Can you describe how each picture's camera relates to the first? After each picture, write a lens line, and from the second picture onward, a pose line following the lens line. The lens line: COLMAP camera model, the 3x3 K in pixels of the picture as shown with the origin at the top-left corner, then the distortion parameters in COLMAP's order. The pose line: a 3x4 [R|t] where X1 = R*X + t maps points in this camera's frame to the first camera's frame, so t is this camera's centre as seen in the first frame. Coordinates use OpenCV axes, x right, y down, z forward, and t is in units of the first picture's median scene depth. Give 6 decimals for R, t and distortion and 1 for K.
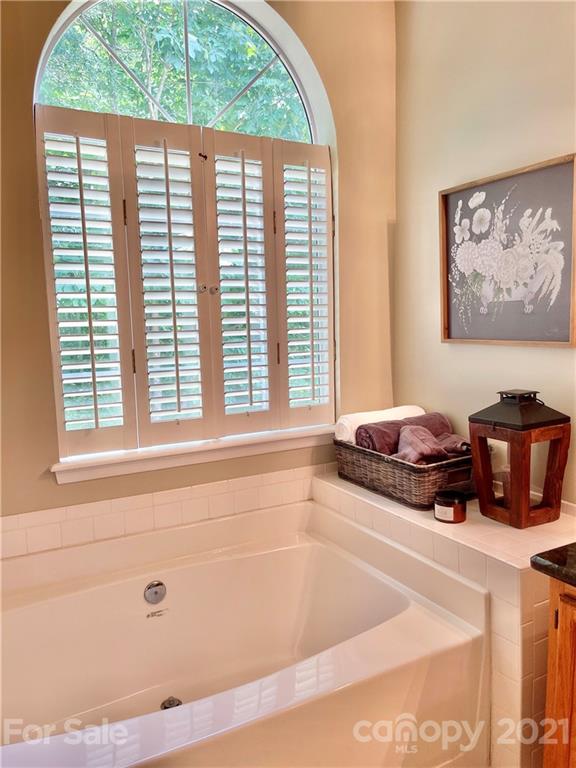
lens RADIAL K [[580.5, 0, 288.2], [0, 580.5, 385.3], [0, 0, 1]] dist [0.059247, -0.072683]
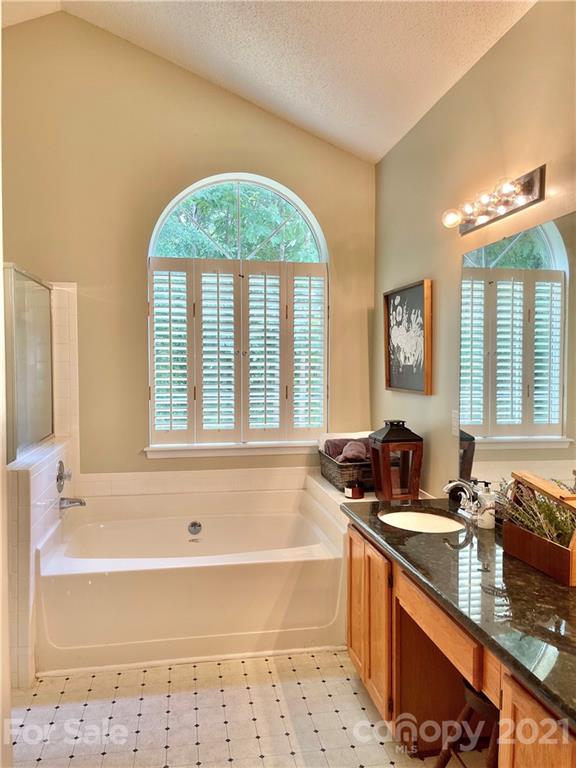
lens RADIAL K [[580.5, 0, 287.8], [0, 580.5, 382.1], [0, 0, 1]] dist [0.059247, -0.072683]
pose [[0.948663, 0.035884, -0.314246, 0.542339], [-0.060127, 0.995886, -0.067793, 0.026940], [0.310521, 0.083208, 0.946918, -0.560448]]
